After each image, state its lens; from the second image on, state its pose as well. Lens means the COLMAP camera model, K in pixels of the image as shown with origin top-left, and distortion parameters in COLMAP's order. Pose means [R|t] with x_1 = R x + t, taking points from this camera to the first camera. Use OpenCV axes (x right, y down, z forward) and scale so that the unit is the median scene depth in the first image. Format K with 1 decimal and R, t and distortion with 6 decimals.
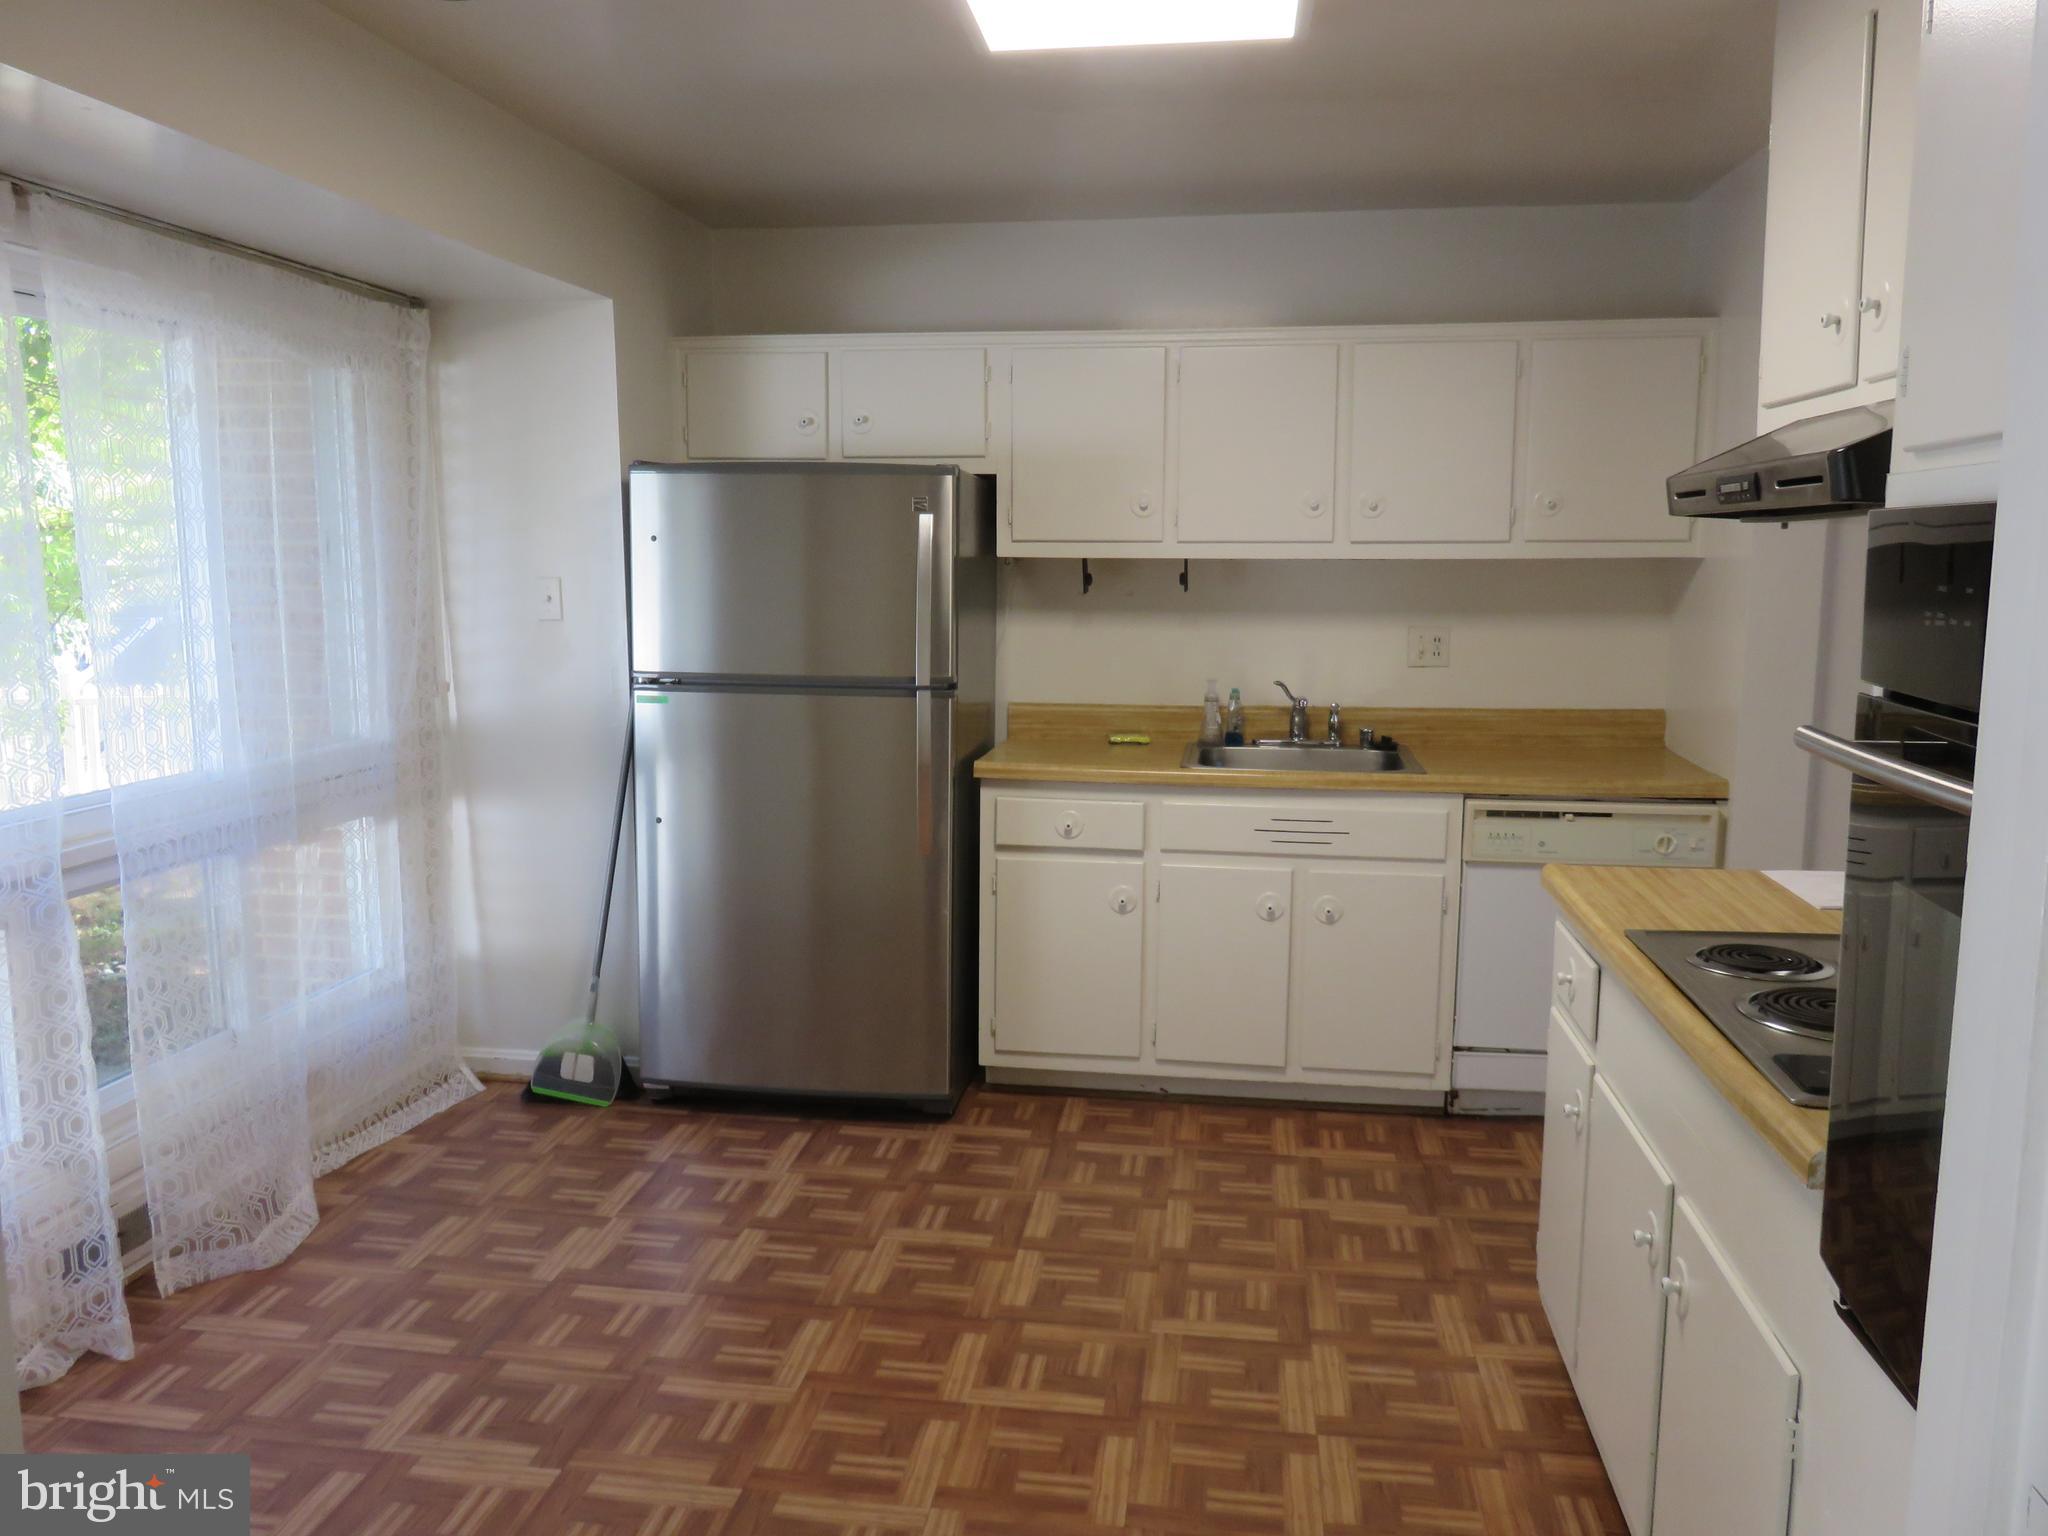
lens RADIAL K [[1538.5, 0, 1024.0], [0, 1538.5, 768.0], [0, 0, 1]] dist [-0.001869, -0.006949]
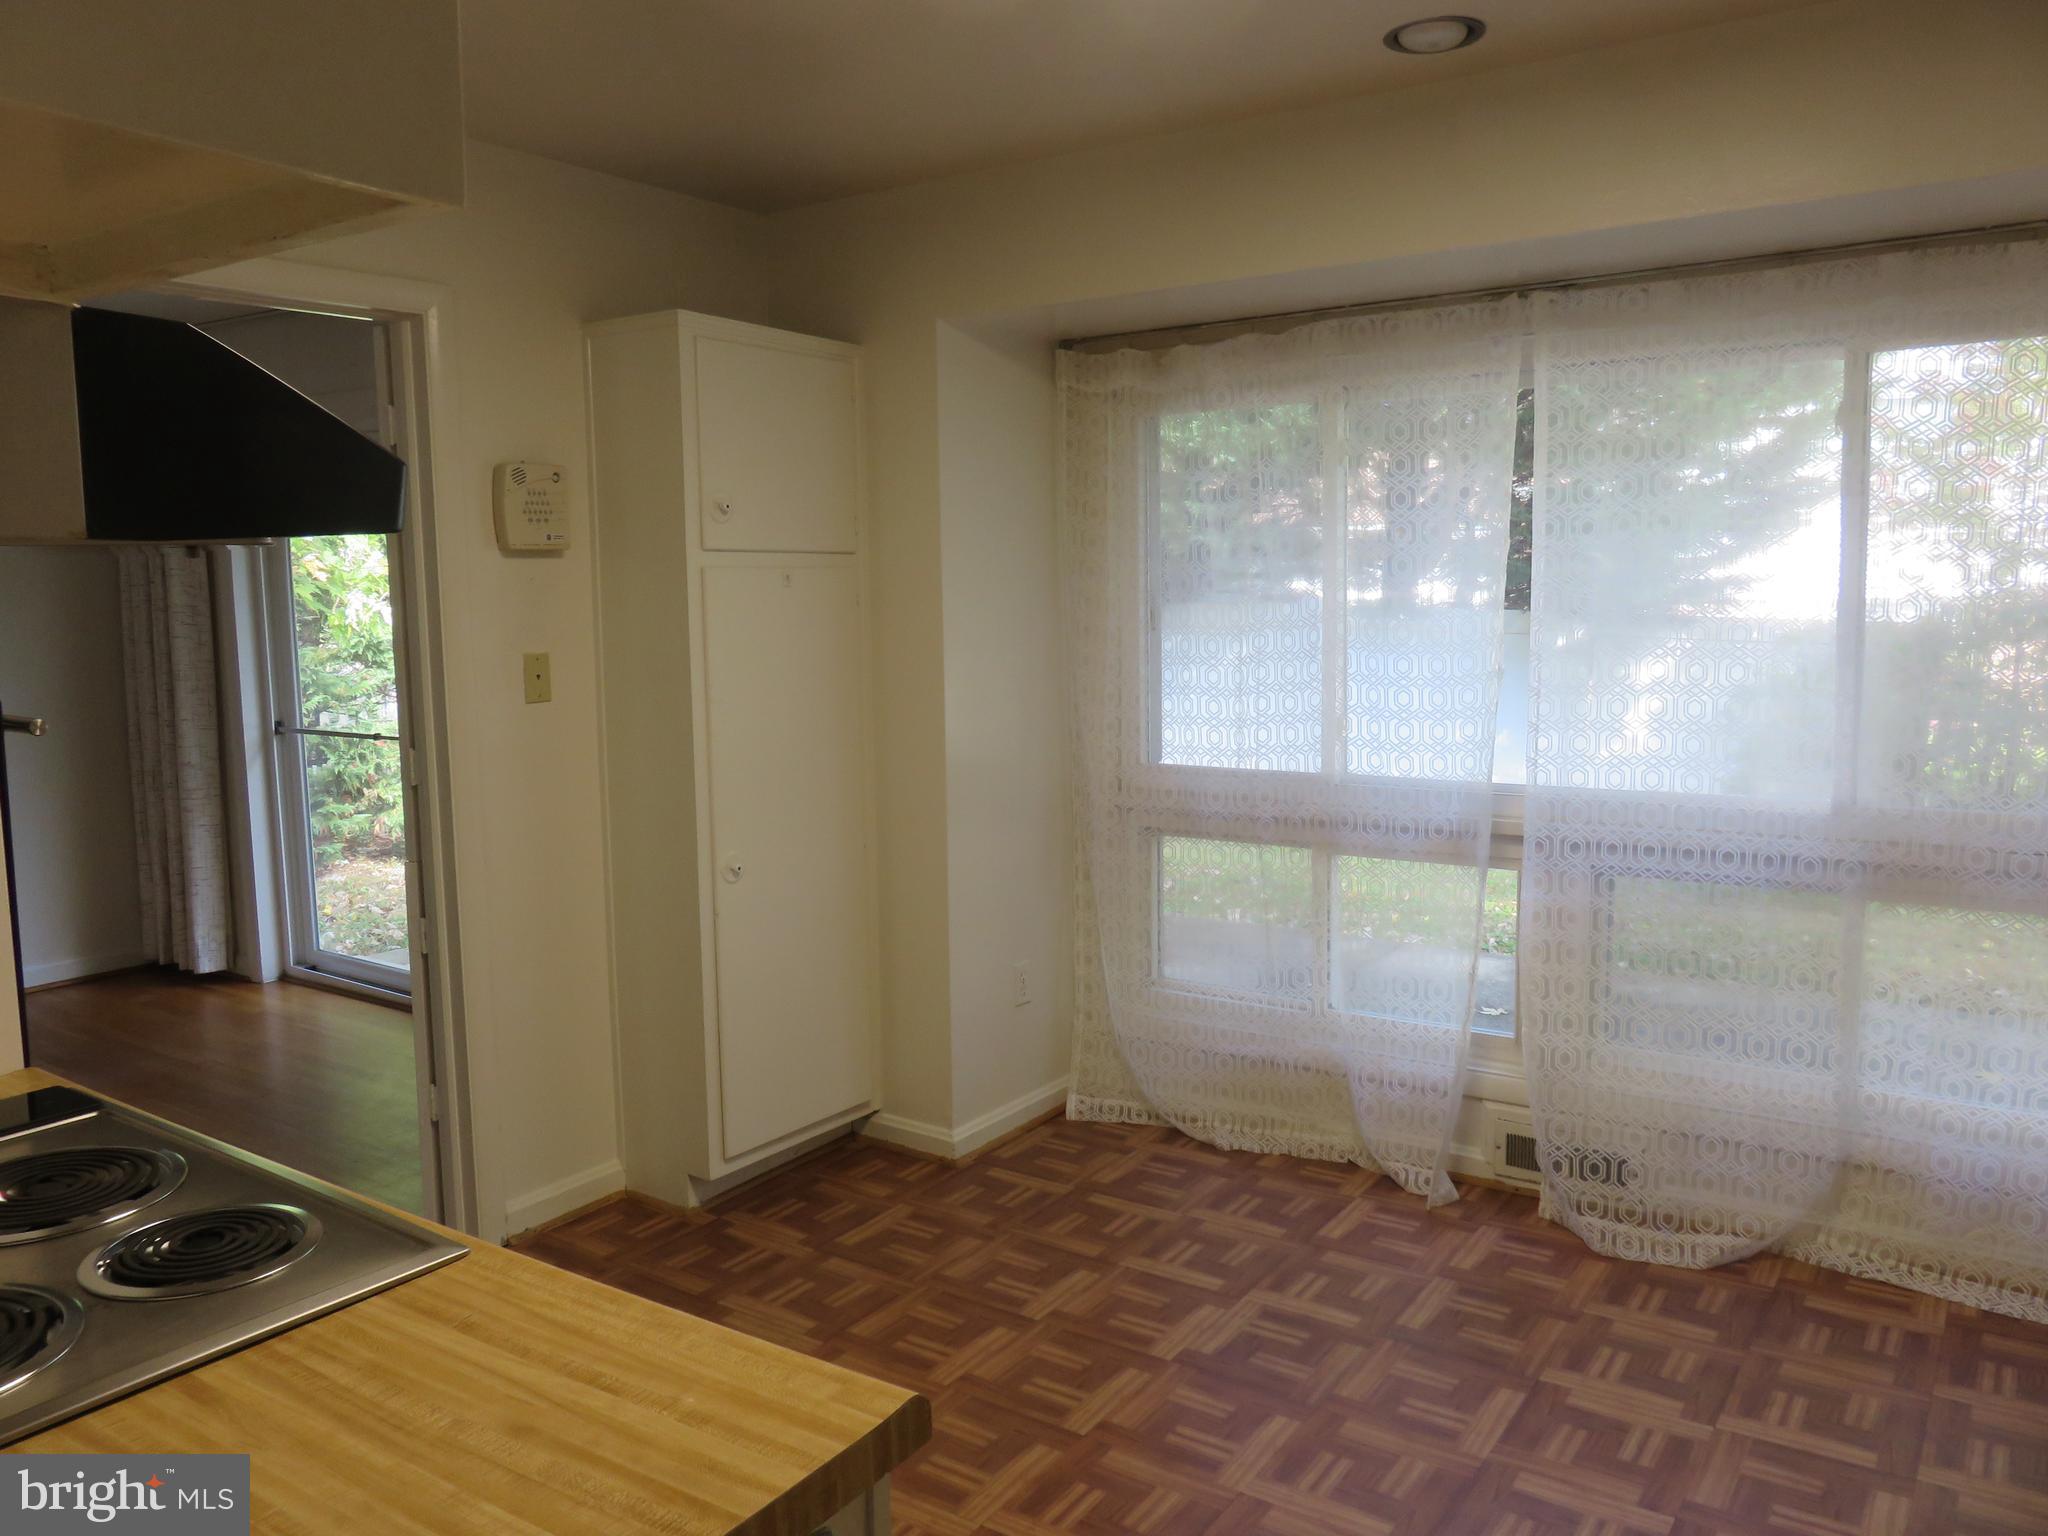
lens RADIAL K [[1538.5, 0, 1024.0], [0, 1538.5, 768.0], [0, 0, 1]] dist [-0.001869, -0.006949]
pose [[-0.442452, 0.111483, -0.889836, 0.589109], [-0.109007, 0.978200, 0.176755, -0.145524], [0.890143, 0.175204, -0.420654, 1.034730]]
